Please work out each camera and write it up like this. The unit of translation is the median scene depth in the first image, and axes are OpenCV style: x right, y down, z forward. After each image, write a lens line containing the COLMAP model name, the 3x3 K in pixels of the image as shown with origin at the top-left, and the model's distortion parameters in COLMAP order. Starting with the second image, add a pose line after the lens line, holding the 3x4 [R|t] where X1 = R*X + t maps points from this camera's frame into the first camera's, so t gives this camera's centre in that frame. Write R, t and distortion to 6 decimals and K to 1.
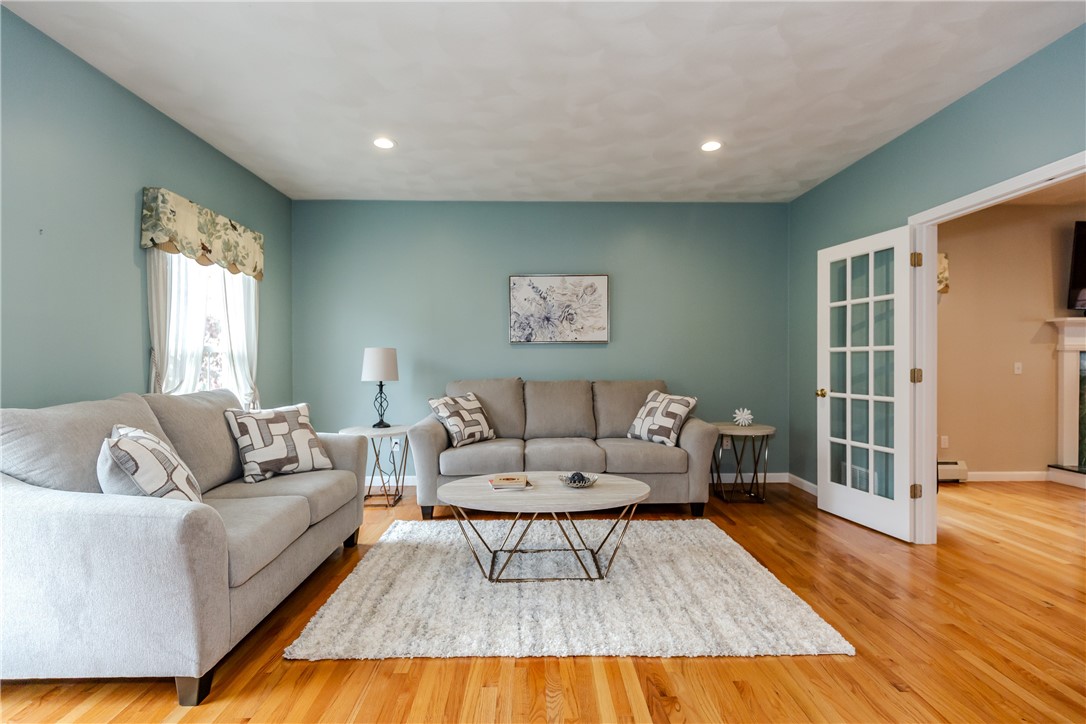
lens RADIAL K [[483.6, 0, 543.0], [0, 483.6, 362.0], [0, 0, 1]] dist [0.011153, -0.000053]
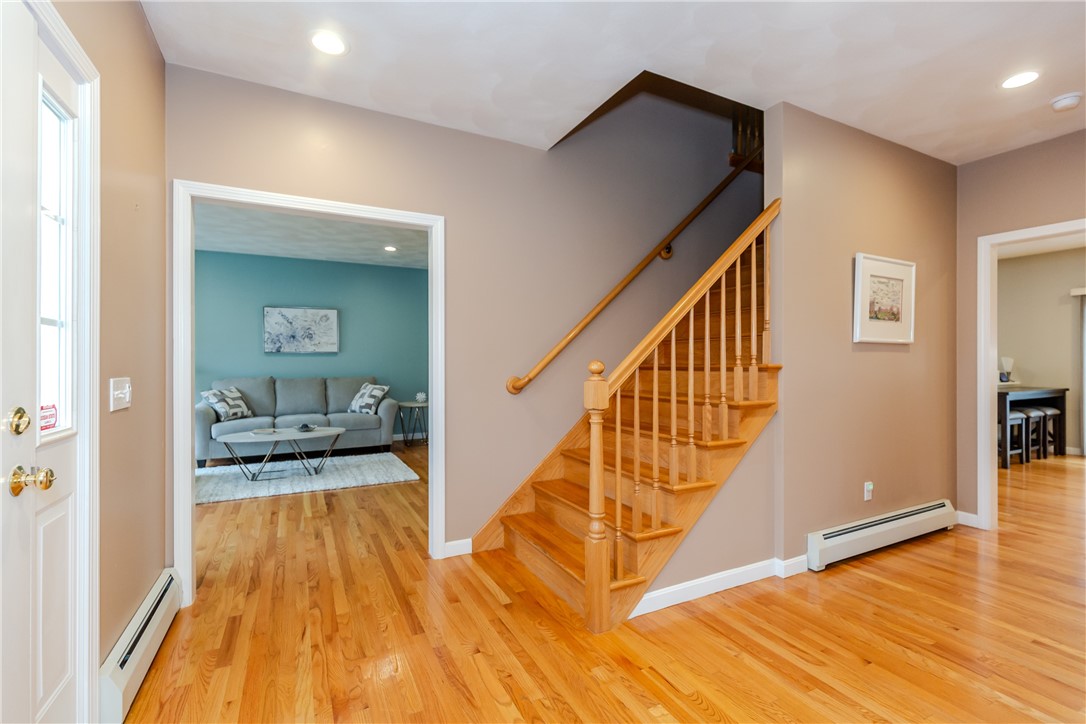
lens RADIAL K [[483.6, 0, 543.0], [0, 483.6, 362.0], [0, 0, 1]] dist [0.011153, -0.000053]
pose [[0.899677, -0.002208, 0.436551, 0.057299], [0.004719, 0.999978, -0.004668, -0.001541], [-0.436531, 0.006260, 0.899668, -0.785407]]
